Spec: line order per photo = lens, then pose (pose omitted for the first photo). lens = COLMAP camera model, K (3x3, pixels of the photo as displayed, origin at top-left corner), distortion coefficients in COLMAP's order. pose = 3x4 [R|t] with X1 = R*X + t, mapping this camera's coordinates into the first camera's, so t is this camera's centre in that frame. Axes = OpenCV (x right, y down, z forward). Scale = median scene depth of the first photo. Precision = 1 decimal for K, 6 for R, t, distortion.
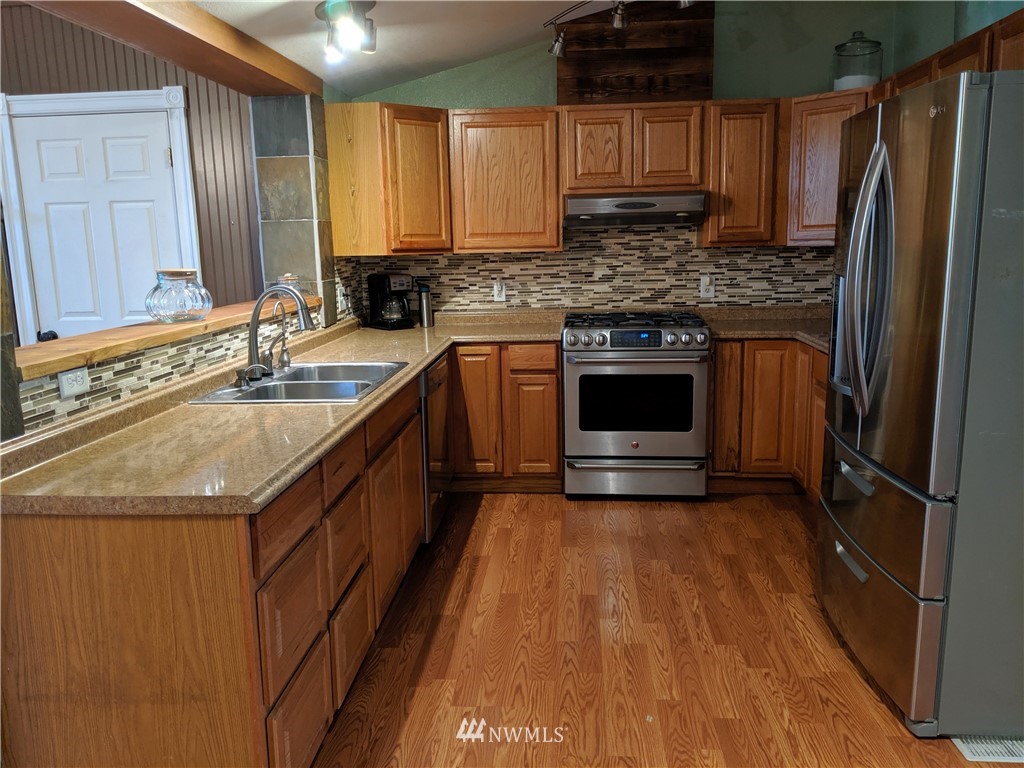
lens RADIAL K [[823.1, 0, 512.9], [0, 823.1, 382.5], [0, 0, 1]] dist [0.066952, -0.125250]
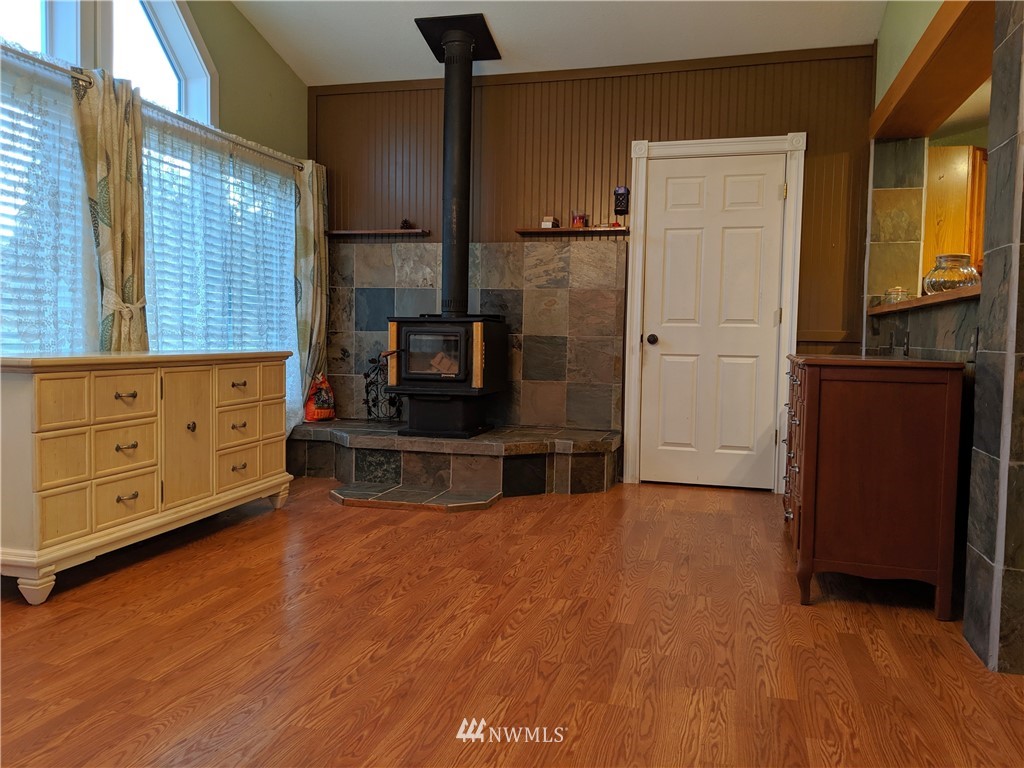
lens RADIAL K [[823.1, 0, 505.6], [0, 823.1, 387.3], [0, 0, 1]] dist [0.066952, -0.125250]
pose [[0.980671, 0.051231, -0.188840, -0.494204], [-0.072449, 0.991592, -0.107225, 0.145131], [0.181759, 0.118834, 0.976136, -0.179118]]
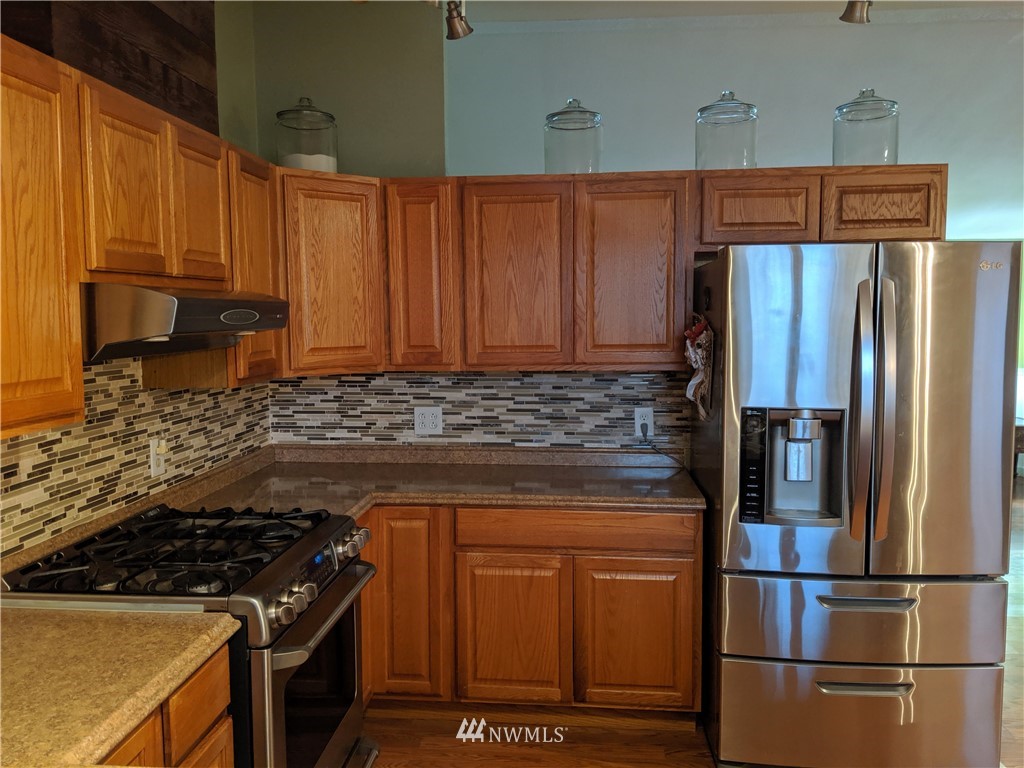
lens RADIAL K [[823.1, 0, 518.8], [0, 823.1, 379.9], [0, 0, 1]] dist [0.066952, -0.125250]
pose [[0.028087, -0.061410, 0.997717, -0.316075], [0.173942, 0.983184, 0.055619, -0.156319], [-0.984355, 0.171983, 0.038296, 0.732873]]
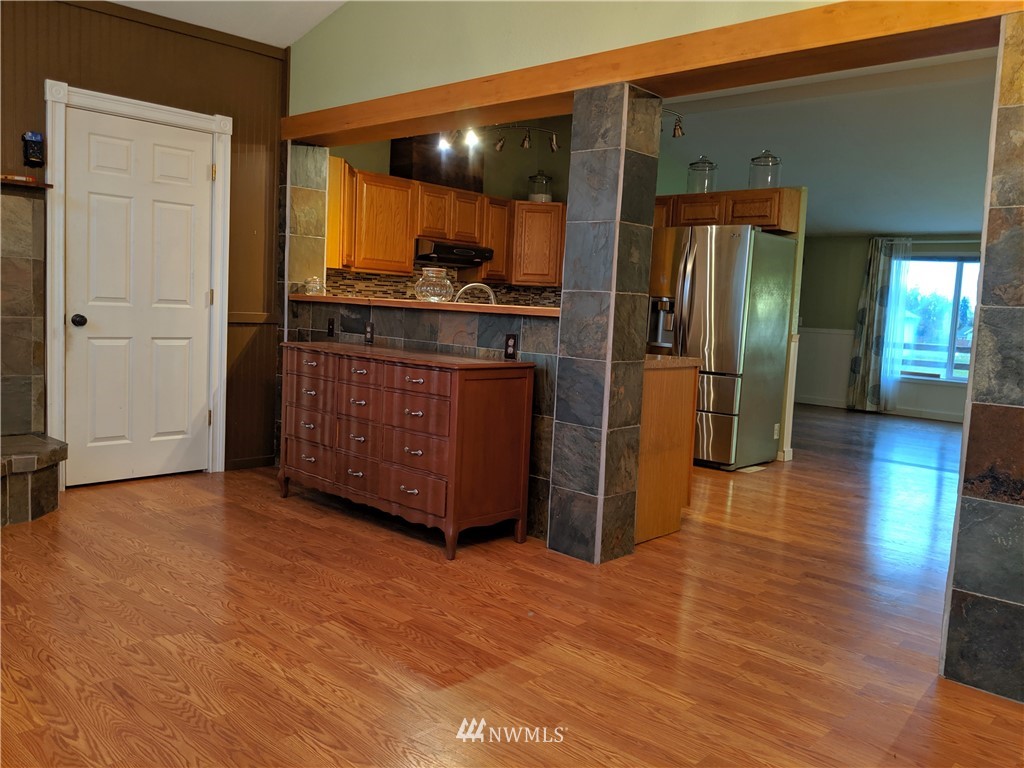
lens RADIAL K [[823.1, 0, 520.4], [0, 823.1, 384.0], [0, 0, 1]] dist [0.066952, -0.125250]
pose [[0.610854, -0.025959, 0.791318, -0.953846], [0.076229, 0.996747, -0.026147, 0.084518], [-0.788065, 0.076293, 0.610846, -0.045757]]
